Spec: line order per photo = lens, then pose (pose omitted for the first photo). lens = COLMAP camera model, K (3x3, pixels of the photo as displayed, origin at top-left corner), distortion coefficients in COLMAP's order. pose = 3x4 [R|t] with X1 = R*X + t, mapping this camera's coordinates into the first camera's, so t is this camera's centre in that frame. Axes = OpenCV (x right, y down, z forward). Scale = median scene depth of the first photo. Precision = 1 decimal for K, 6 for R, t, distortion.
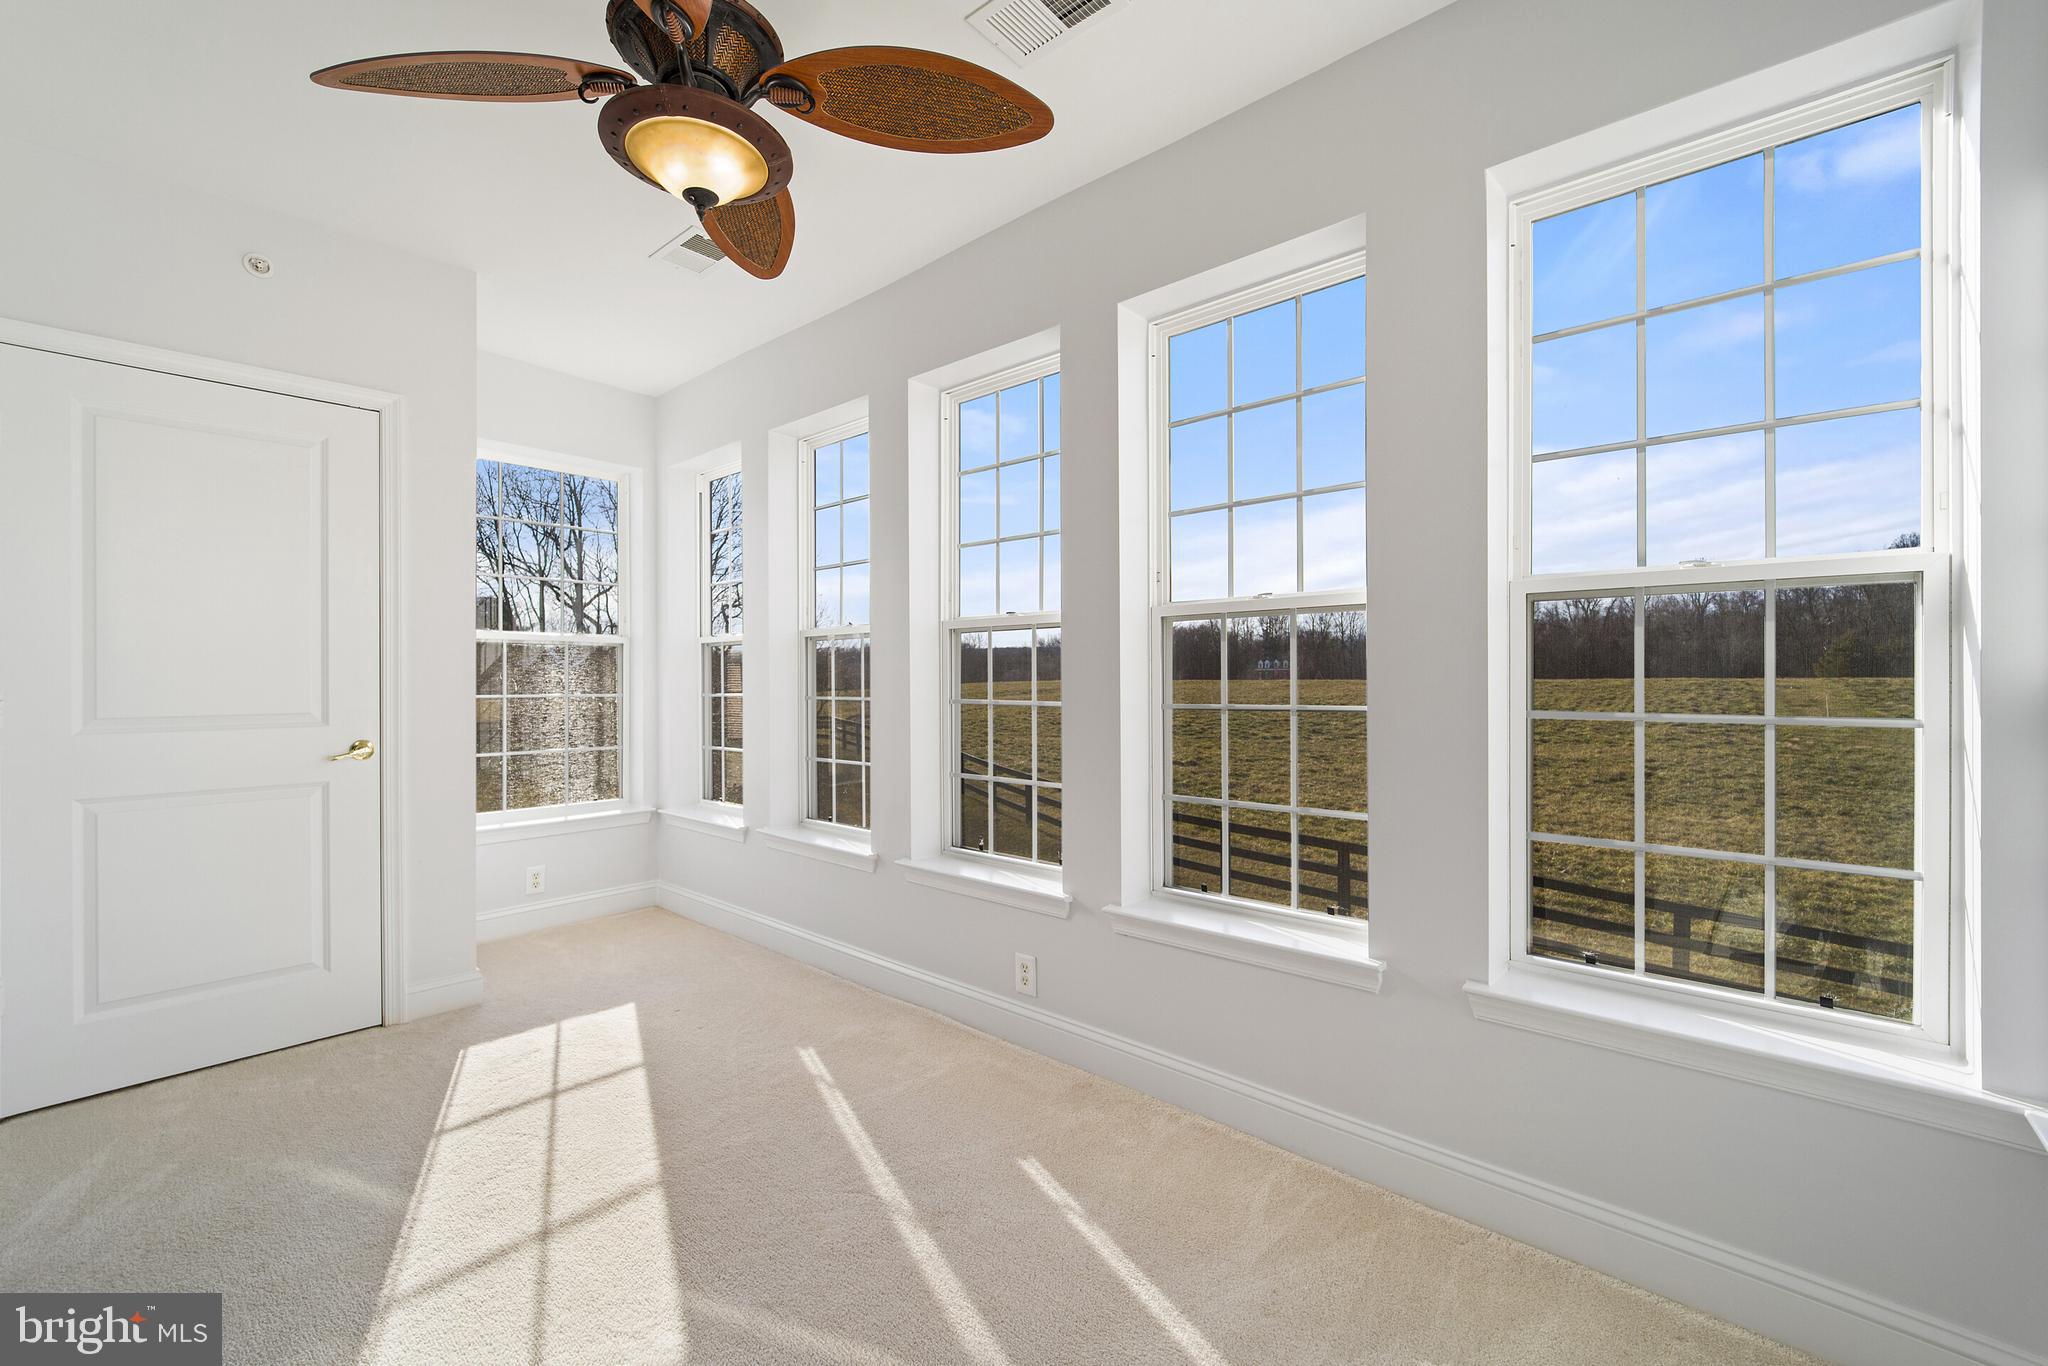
lens RADIAL K [[825.7, 0, 1148.6], [0, 825.7, 685.8], [0, 0, 1]] dist [-0.010342, 0.000155]
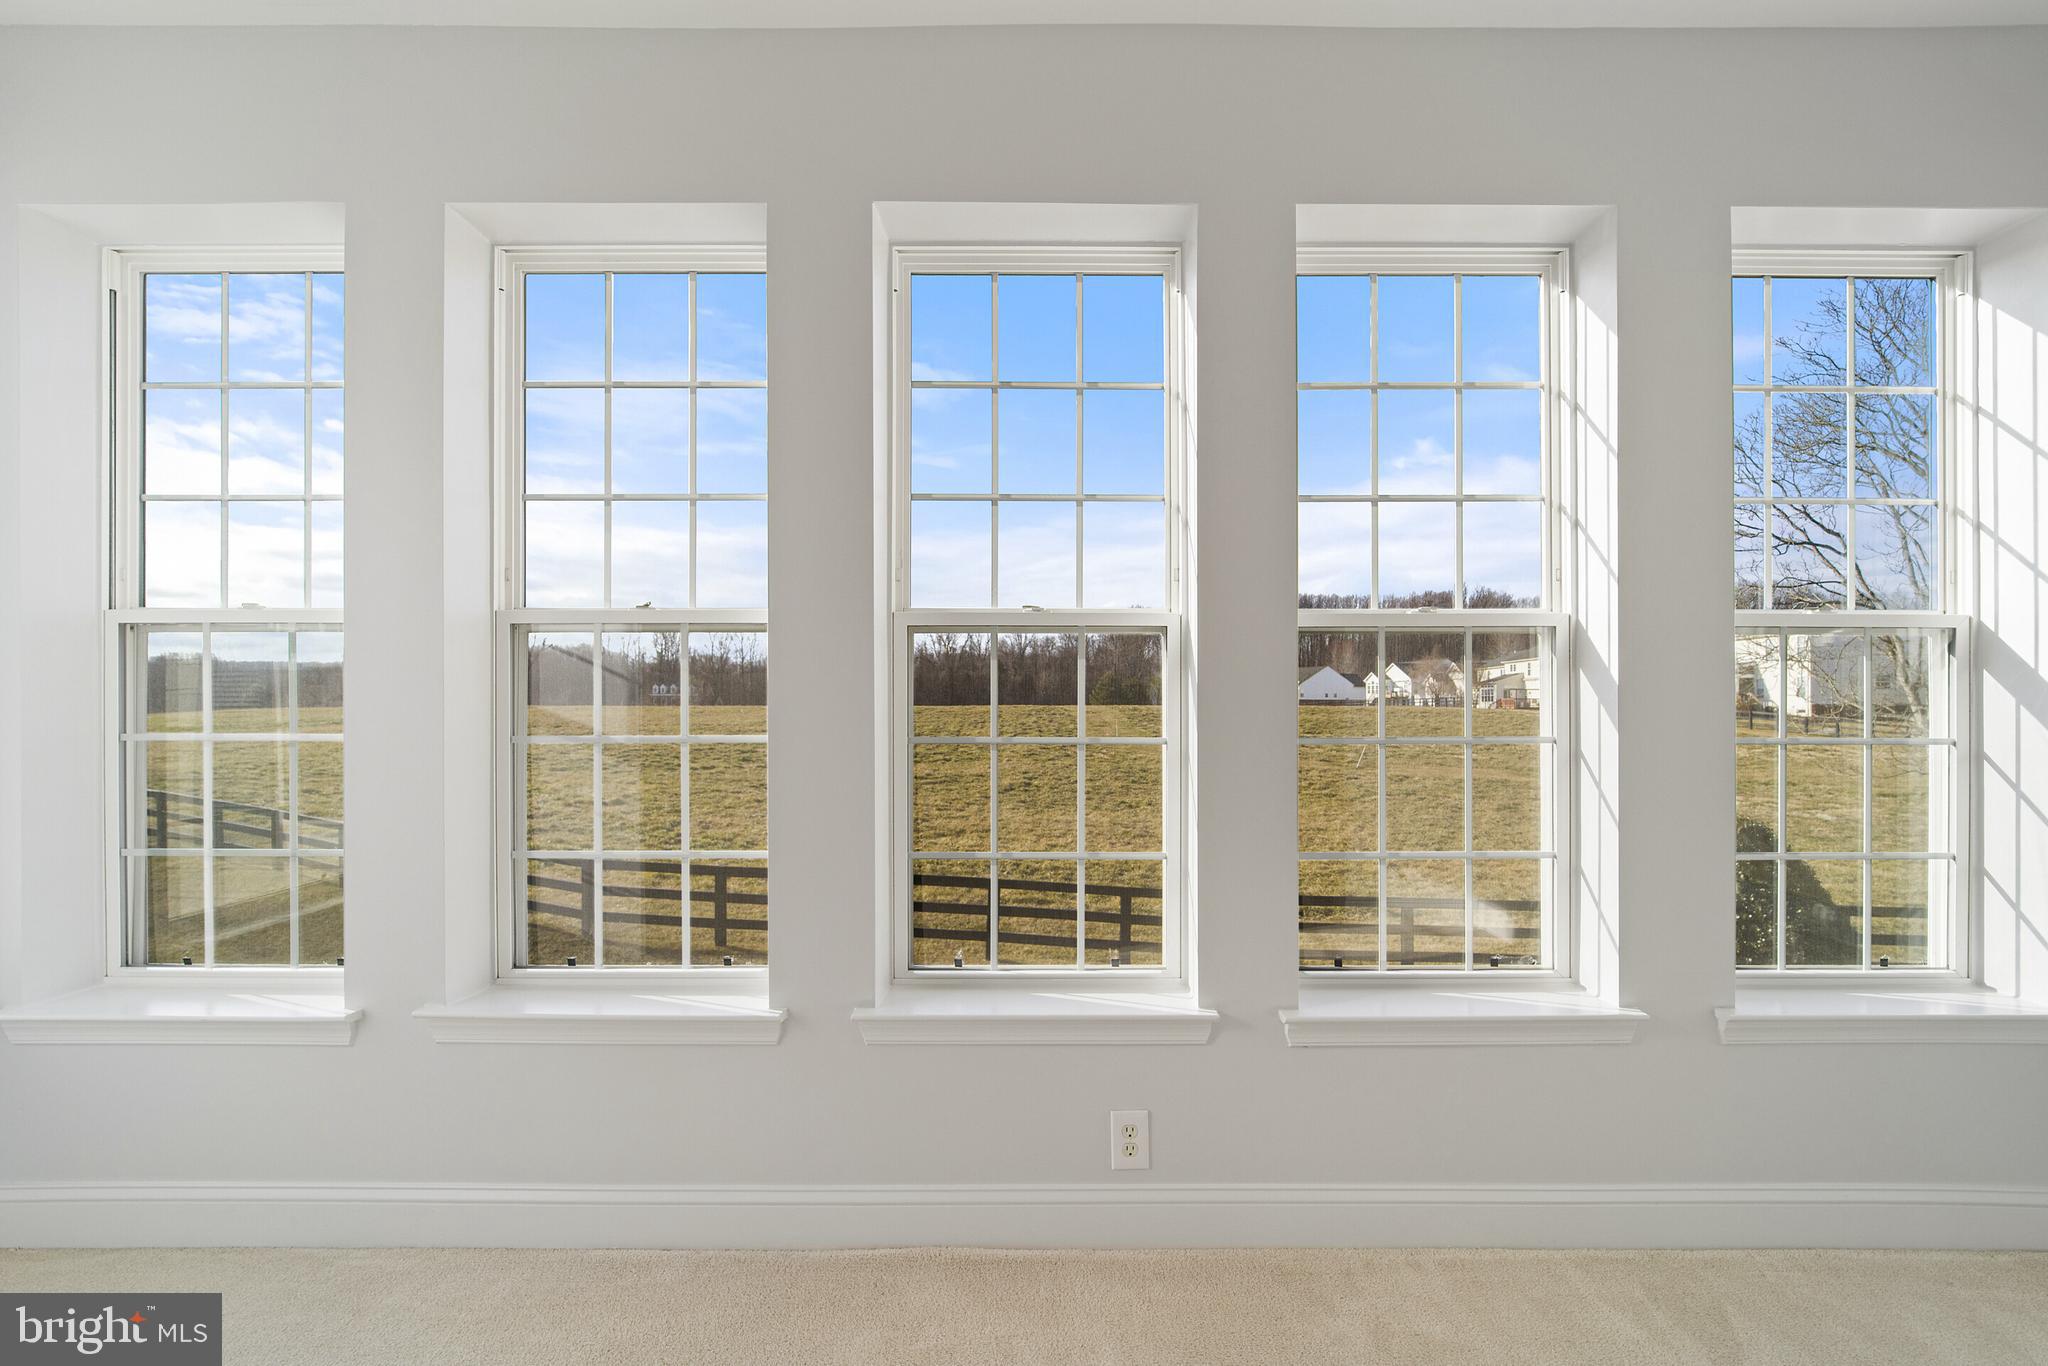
lens RADIAL K [[840.2, 0, 1030.2], [0, 840.2, 703.5], [0, 0, 1]] dist [0.000015, -0.000160]
pose [[0.790353, 0.003973, 0.612638, -0.085248], [0.002650, 0.999947, -0.009903, -0.000418], [-0.612645, 0.009450, 0.790301, 0.066571]]
